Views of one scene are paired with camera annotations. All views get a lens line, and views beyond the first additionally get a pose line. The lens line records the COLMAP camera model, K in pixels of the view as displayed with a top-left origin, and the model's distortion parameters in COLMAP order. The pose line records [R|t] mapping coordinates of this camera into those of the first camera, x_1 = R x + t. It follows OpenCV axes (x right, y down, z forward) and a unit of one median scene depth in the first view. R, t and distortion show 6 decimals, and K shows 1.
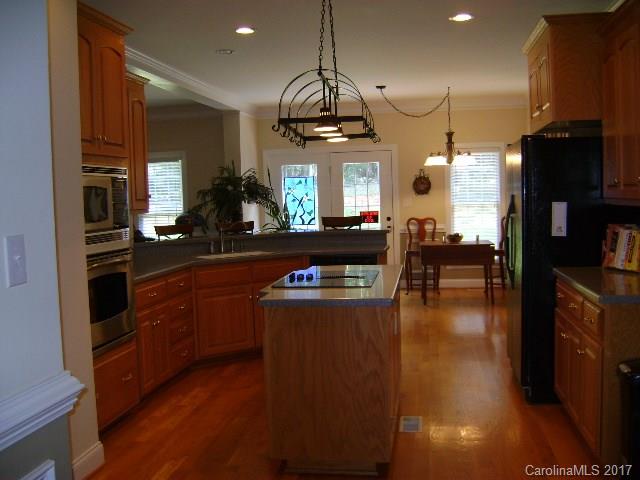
lens RADIAL K [[666.4, 0, 320.0], [0, 666.4, 240.0], [0, 0, 1]] dist [-0.124922, 0.004795]
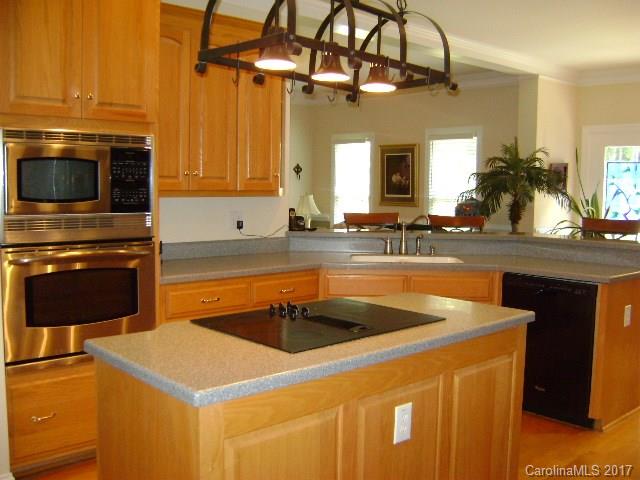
lens RADIAL K [[666.4, 0, 320.0], [0, 666.4, 240.0], [0, 0, 1]] dist [-0.124922, 0.004795]
pose [[0.798552, 0.095988, -0.594223, 0.147962], [-0.079509, 0.995374, 0.053939, -0.020351], [0.596651, 0.004173, 0.802490, 0.219083]]
